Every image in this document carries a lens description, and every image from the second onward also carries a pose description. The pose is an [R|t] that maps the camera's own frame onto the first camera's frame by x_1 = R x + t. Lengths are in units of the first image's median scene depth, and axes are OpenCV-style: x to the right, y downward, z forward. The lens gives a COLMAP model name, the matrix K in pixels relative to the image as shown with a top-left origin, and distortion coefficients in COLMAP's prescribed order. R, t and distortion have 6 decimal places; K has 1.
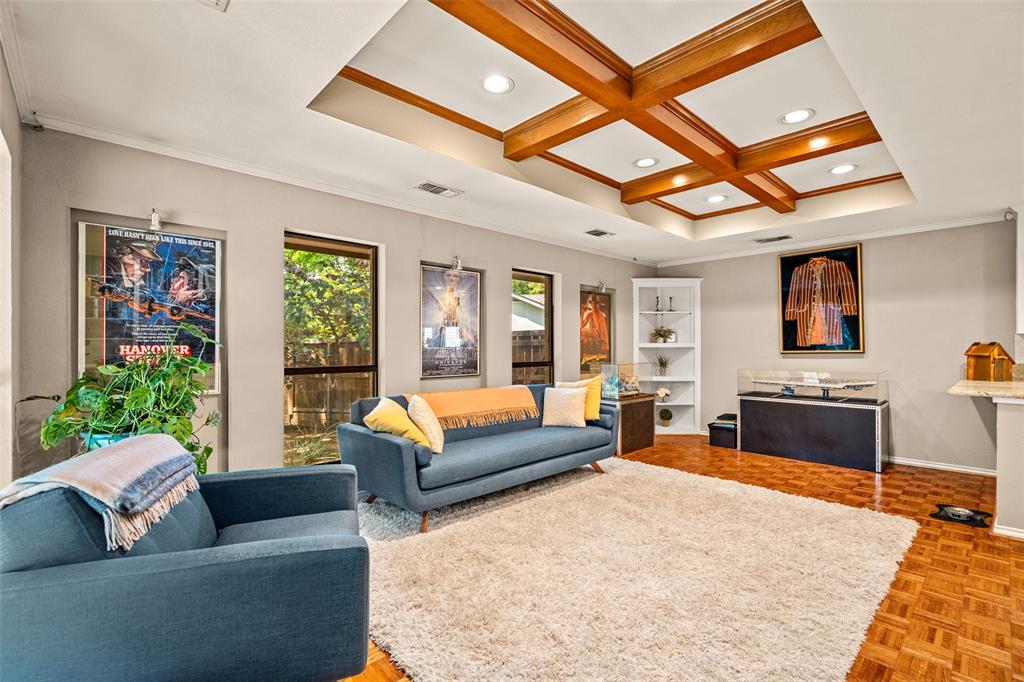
lens RADIAL K [[462.9, 0, 515.7], [0, 462.9, 347.7], [0, 0, 1]] dist [-0.001561, 0.000321]
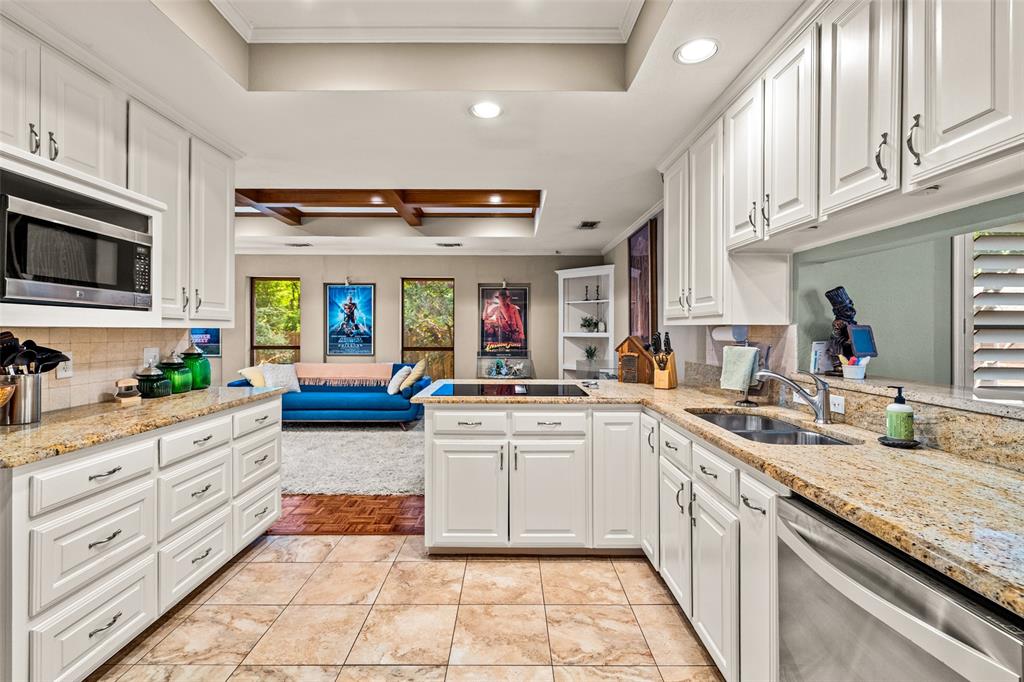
lens RADIAL K [[462.9, 0, 516.5], [0, 462.9, 331.6], [0, 0, 1]] dist [-0.001561, 0.000321]
pose [[0.739252, 0.003989, -0.673417, 0.987028], [-0.004205, 0.999990, 0.001307, -0.014131], [0.673415, 0.001866, 0.739262, 0.177799]]
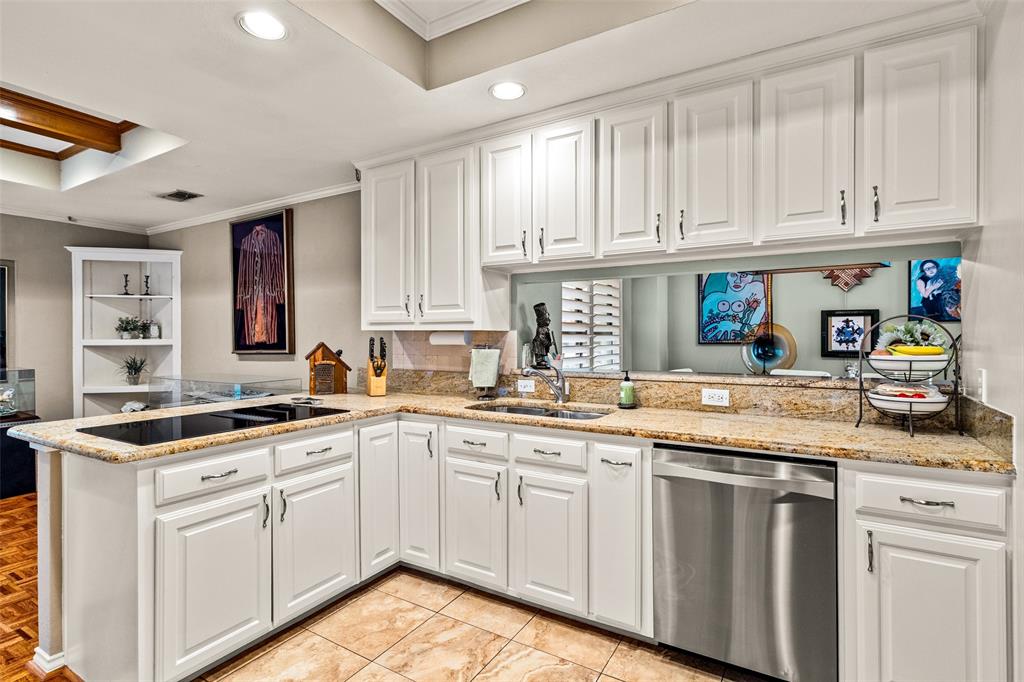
lens RADIAL K [[488.9, 0, 500.8], [0, 488.9, 338.2], [0, 0, 1]] dist [-0.001212, 0.000824]
pose [[0.963564, -0.001219, 0.267477, 0.753521], [0.000990, 0.999999, 0.000989, -0.013243], [-0.267478, -0.000688, 0.963564, 0.127149]]
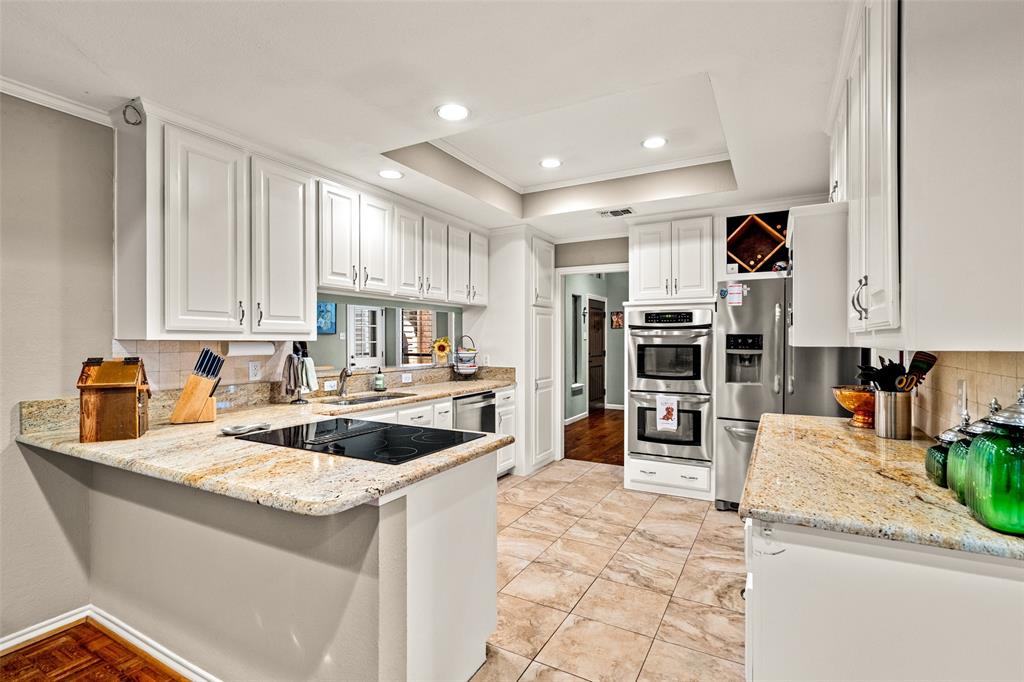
lens RADIAL K [[488.9, 0, 507.1], [0, 488.9, 342.1], [0, 0, 1]] dist [-0.001212, 0.000824]
pose [[-0.293620, -0.001412, 0.955921, 0.292644], [0.006619, 0.999972, 0.003510, -0.019309], [-0.955899, 0.007358, -0.293602, 0.536486]]
